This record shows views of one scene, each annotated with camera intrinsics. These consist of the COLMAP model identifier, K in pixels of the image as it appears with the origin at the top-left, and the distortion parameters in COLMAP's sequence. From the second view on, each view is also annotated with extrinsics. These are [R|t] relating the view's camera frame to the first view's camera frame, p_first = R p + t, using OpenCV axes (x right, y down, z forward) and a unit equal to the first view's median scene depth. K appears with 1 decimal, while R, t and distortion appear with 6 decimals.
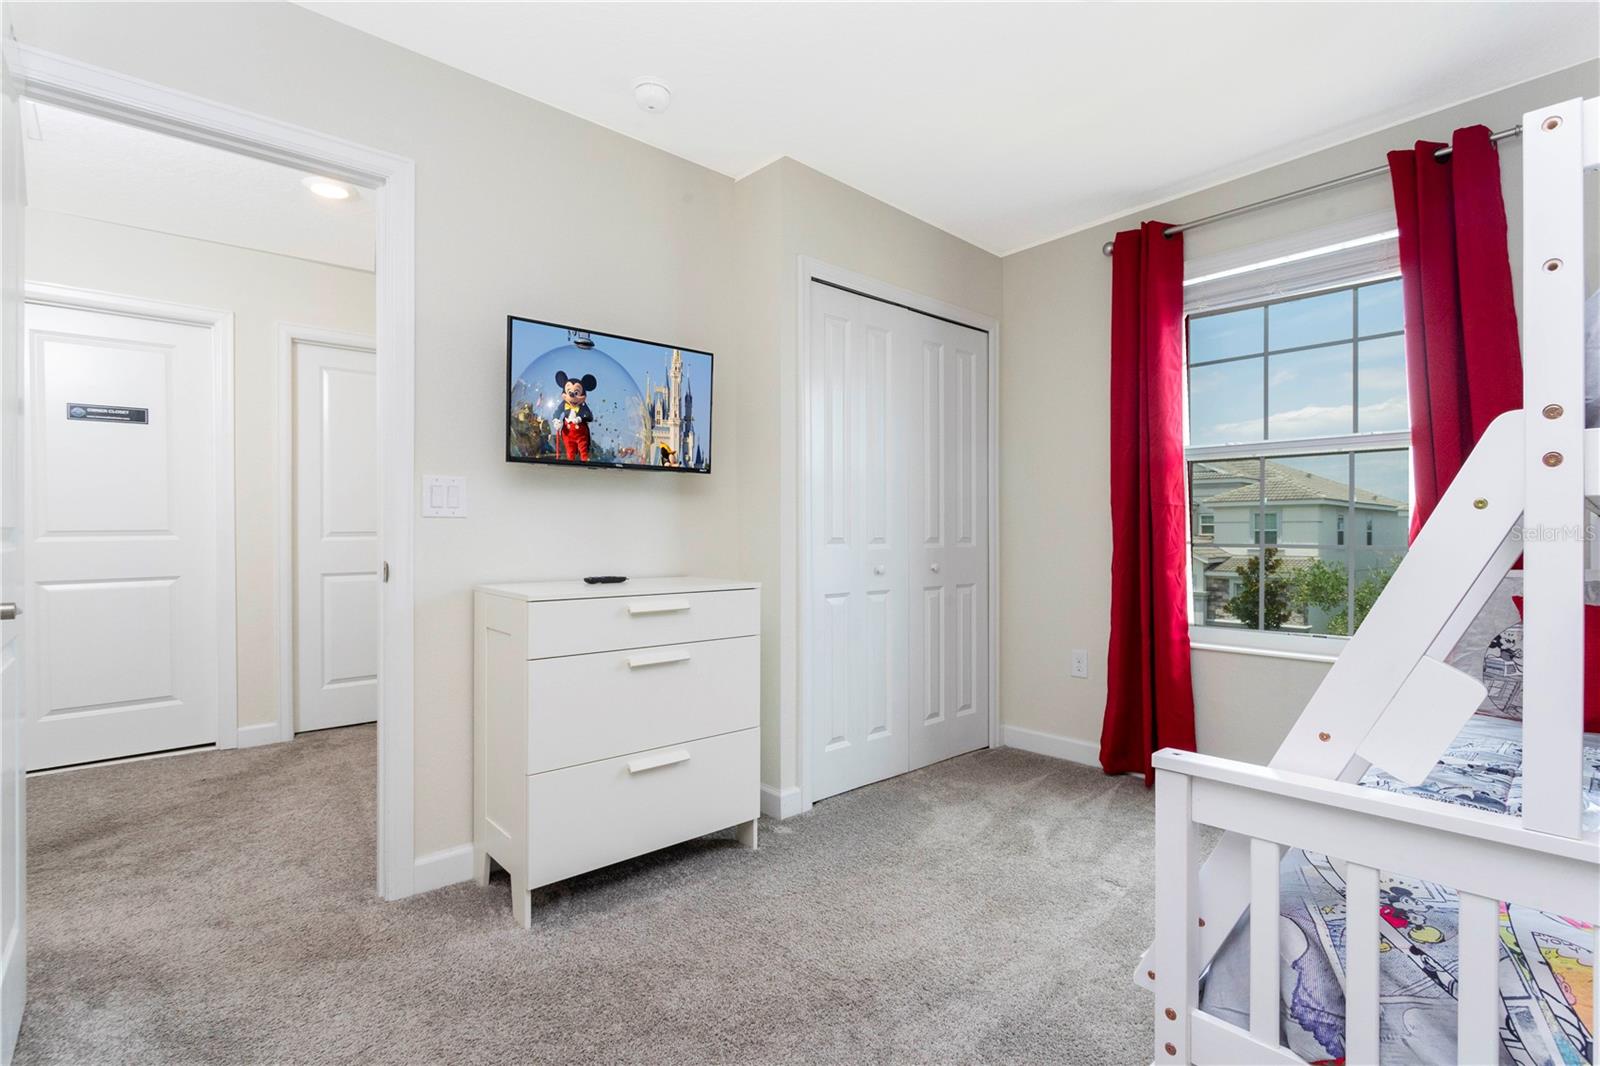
lens RADIAL K [[759.3, 0, 804.1], [0, 759.3, 539.0], [0, 0, 1]] dist [-0.005816, 0.001284]
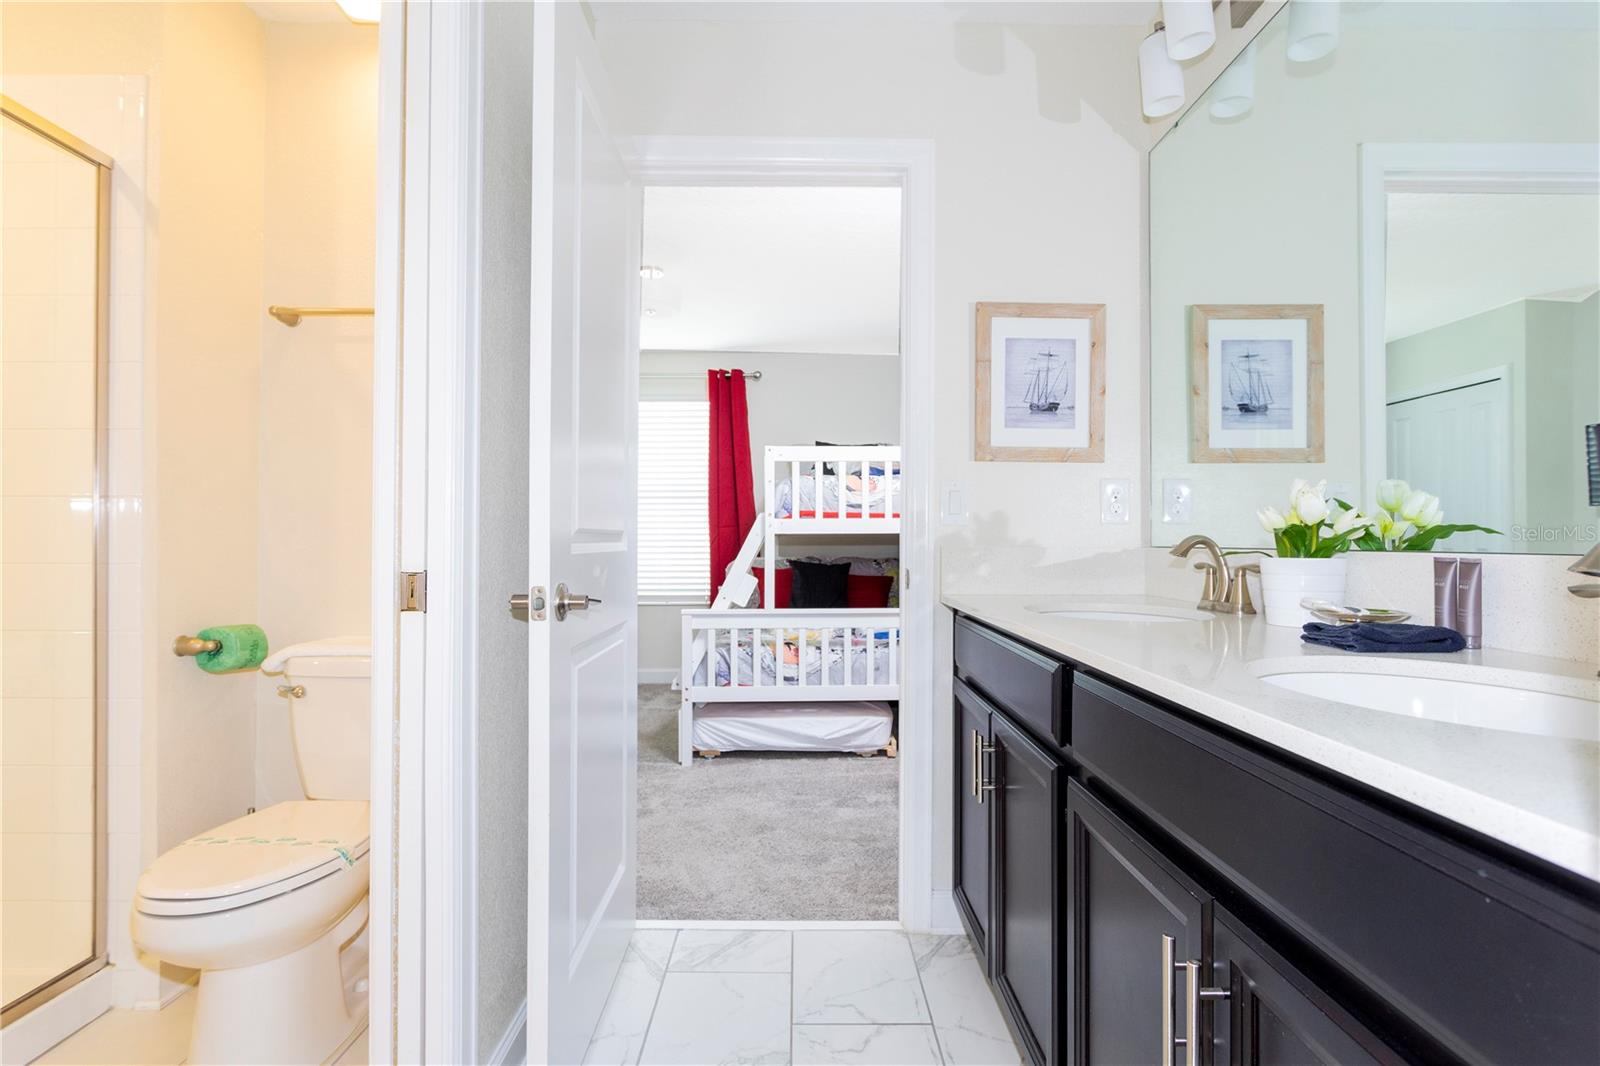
lens RADIAL K [[759.3, 0, 799.5], [0, 759.3, 538.8], [0, 0, 1]] dist [-0.005816, 0.001284]
pose [[0.665049, 0.002490, 0.746796, -0.725863], [0.006178, 0.999942, -0.008836, 0.003956], [-0.746774, 0.010490, 0.664995, -0.684535]]
